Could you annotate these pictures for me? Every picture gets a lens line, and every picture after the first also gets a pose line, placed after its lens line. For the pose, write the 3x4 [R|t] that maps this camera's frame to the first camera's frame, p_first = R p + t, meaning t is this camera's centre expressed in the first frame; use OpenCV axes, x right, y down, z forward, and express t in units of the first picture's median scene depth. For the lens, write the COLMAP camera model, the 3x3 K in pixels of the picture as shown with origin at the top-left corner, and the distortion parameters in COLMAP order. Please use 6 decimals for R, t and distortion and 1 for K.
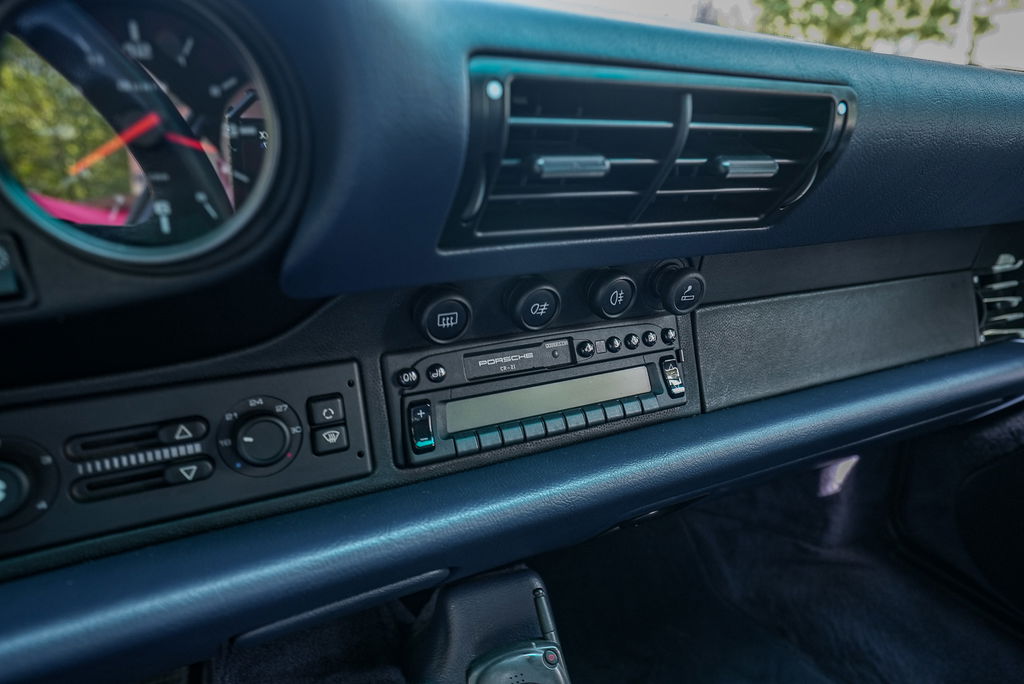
lens RADIAL K [[669.1, 0, 512.0], [0, 669.1, 342.0], [0, 0, 1]] dist [-0.009978, 0.042953]
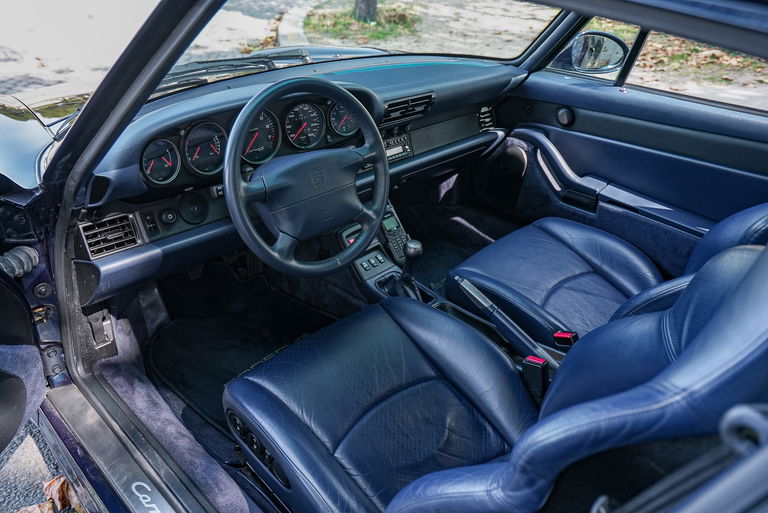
lens RADIAL K [[578.1, 0, 384.0], [0, 578.1, 256.5], [0, 0, 1]] dist [0.036376, -0.000136]
pose [[0.954596, -0.156515, 0.253474, -1.081060], [0.109871, 0.975852, 0.188791, 0.013186], [-0.276902, -0.152369, 0.948741, -2.964387]]
